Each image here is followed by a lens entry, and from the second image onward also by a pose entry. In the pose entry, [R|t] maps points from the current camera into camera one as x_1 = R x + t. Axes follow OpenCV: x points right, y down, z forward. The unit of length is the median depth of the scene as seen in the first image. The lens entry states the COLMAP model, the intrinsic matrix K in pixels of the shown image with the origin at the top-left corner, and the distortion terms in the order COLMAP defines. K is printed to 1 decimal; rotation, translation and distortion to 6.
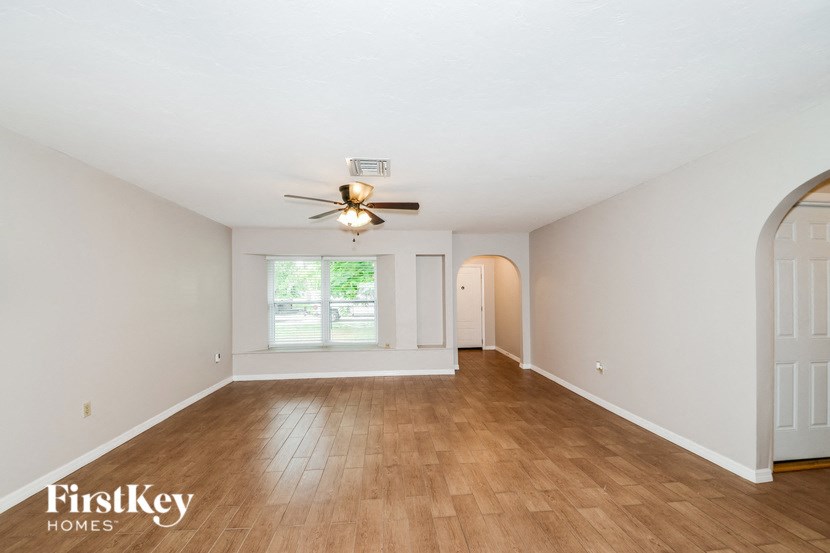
lens RADIAL K [[310.5, 0, 414.4], [0, 310.5, 288.3], [0, 0, 1]] dist [-0.007119, -0.000310]
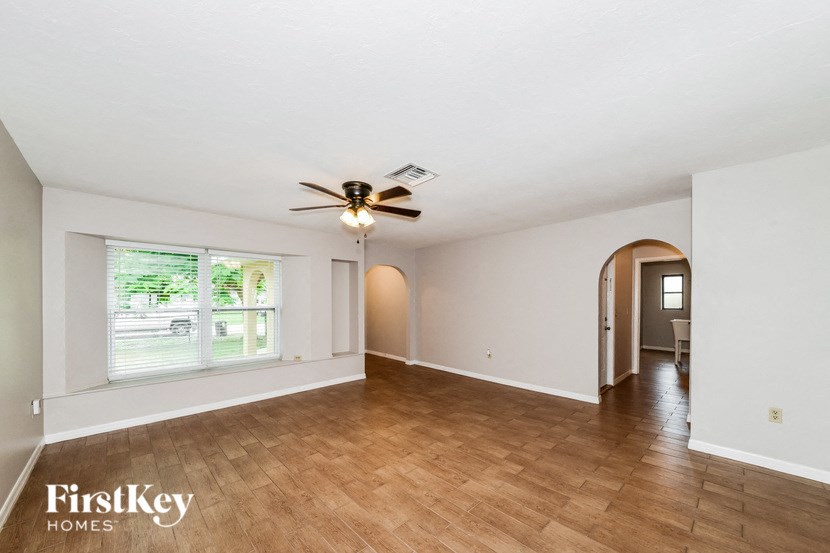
lens RADIAL K [[307.0, 0, 413.8], [0, 307.0, 298.2], [0, 0, 1]] dist [0.000617, -0.000085]
pose [[0.793864, 0.001721, 0.608093, -0.523497], [-0.006073, 0.999969, 0.005098, 0.006854], [-0.608065, -0.007740, 0.793849, 0.132207]]
